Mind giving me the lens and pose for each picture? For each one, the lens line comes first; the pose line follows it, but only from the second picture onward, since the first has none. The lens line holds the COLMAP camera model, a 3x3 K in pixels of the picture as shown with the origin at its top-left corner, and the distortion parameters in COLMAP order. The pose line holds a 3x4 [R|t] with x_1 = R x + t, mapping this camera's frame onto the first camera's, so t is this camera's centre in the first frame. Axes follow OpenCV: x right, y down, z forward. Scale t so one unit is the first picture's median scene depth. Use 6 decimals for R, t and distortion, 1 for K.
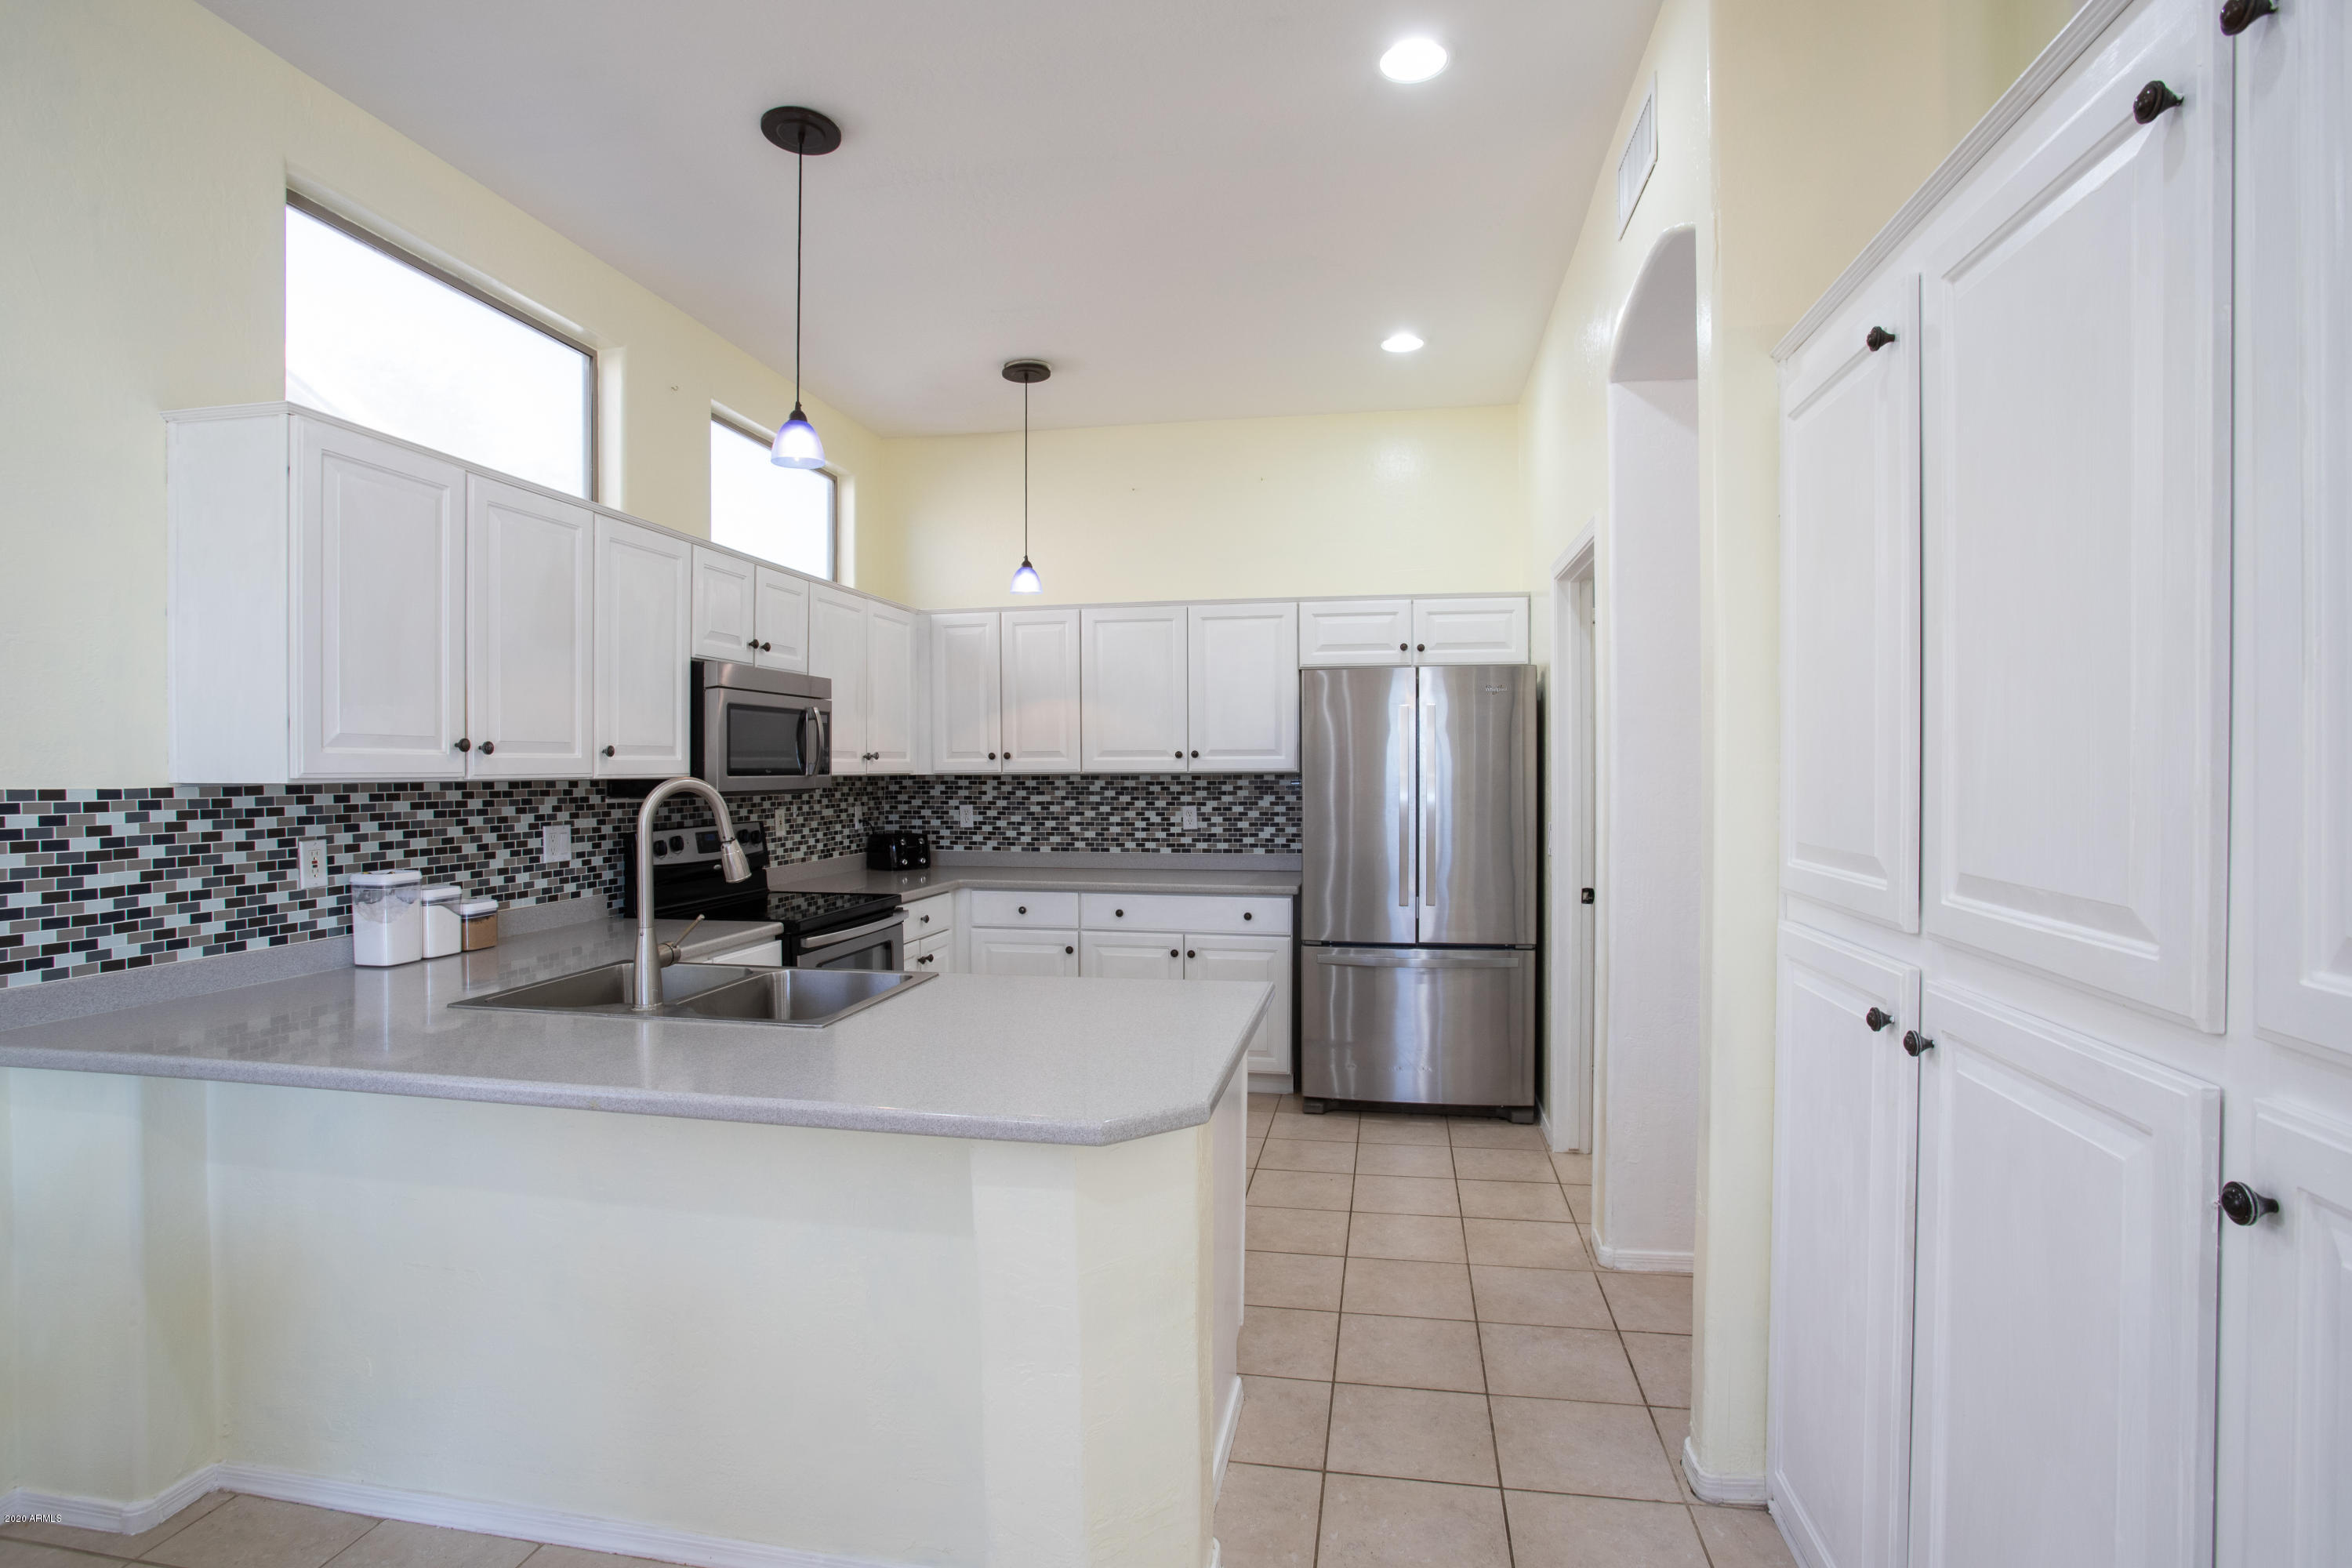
lens RADIAL K [[1162.0, 0, 1185.6], [0, 1162.0, 781.4], [0, 0, 1]] dist [-0.049331, 0.003173]
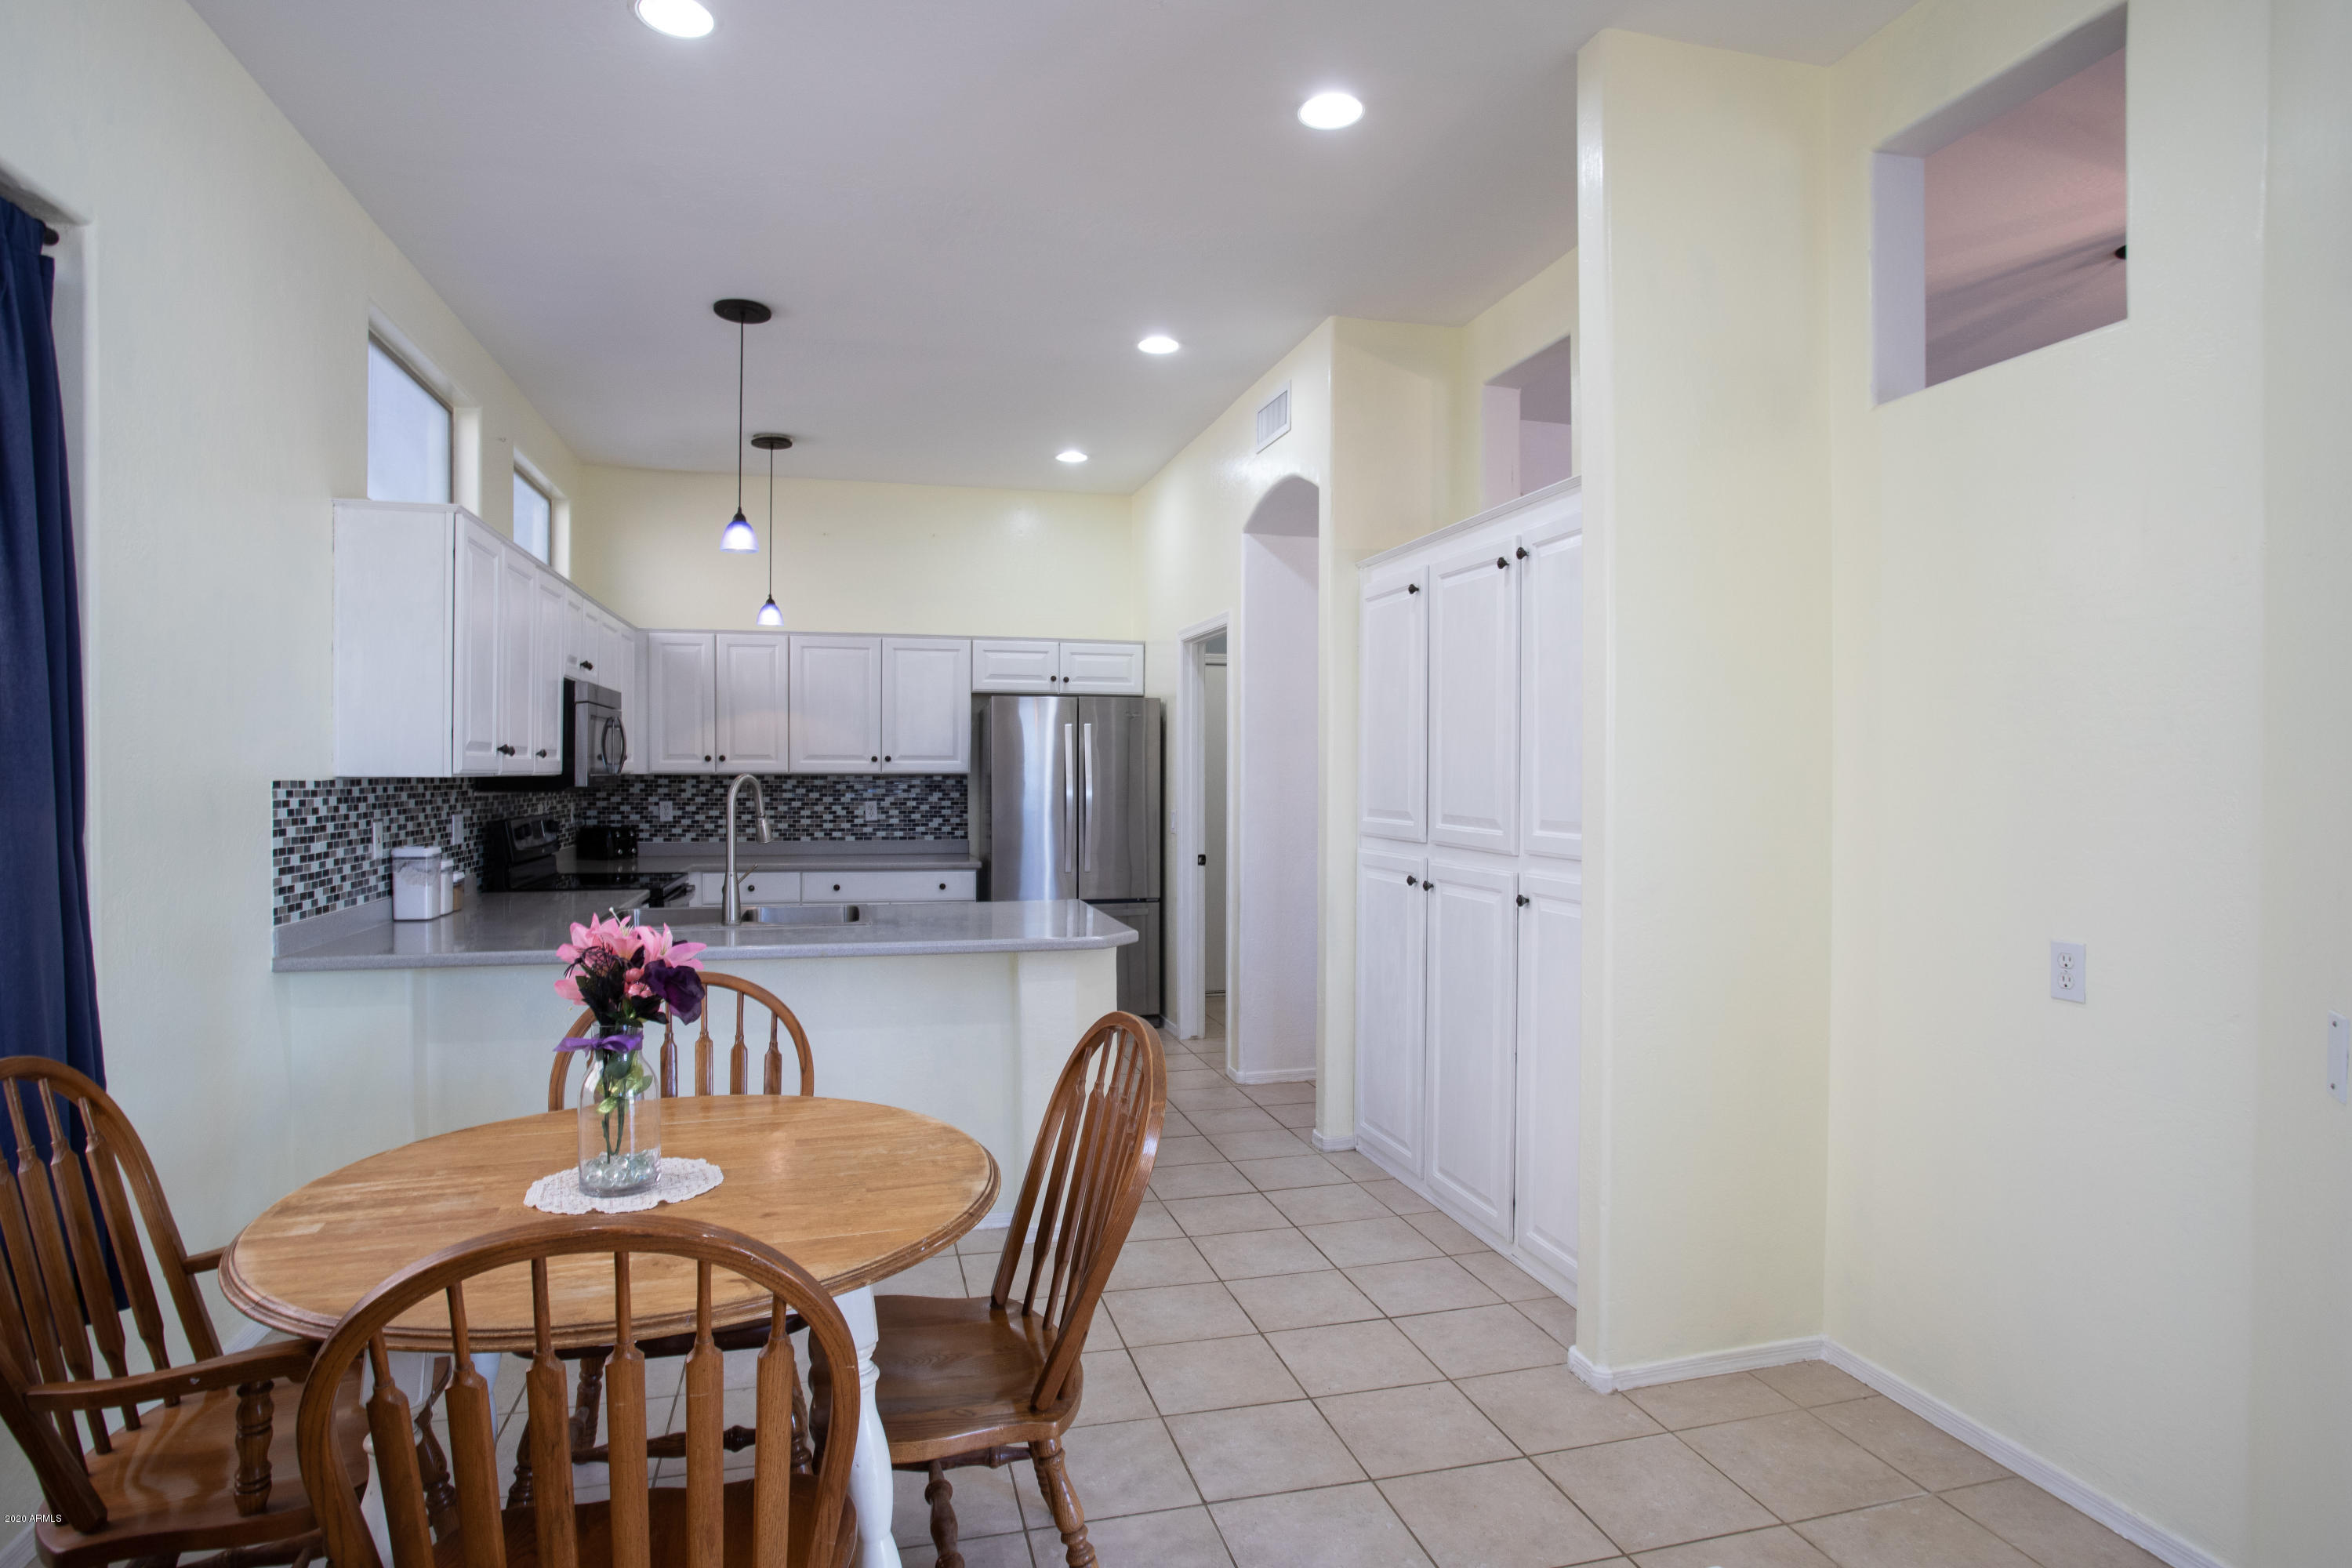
lens RADIAL K [[1298.7, 0, 1175.0], [0, 1298.7, 783.6], [0, 0, 1]] dist [0.001586, 0.000142]
pose [[0.907761, 0.002658, 0.419479, -0.285658], [-0.002213, 0.999996, -0.001548, 0.004526], [-0.419481, 0.000477, 0.907764, -0.366397]]
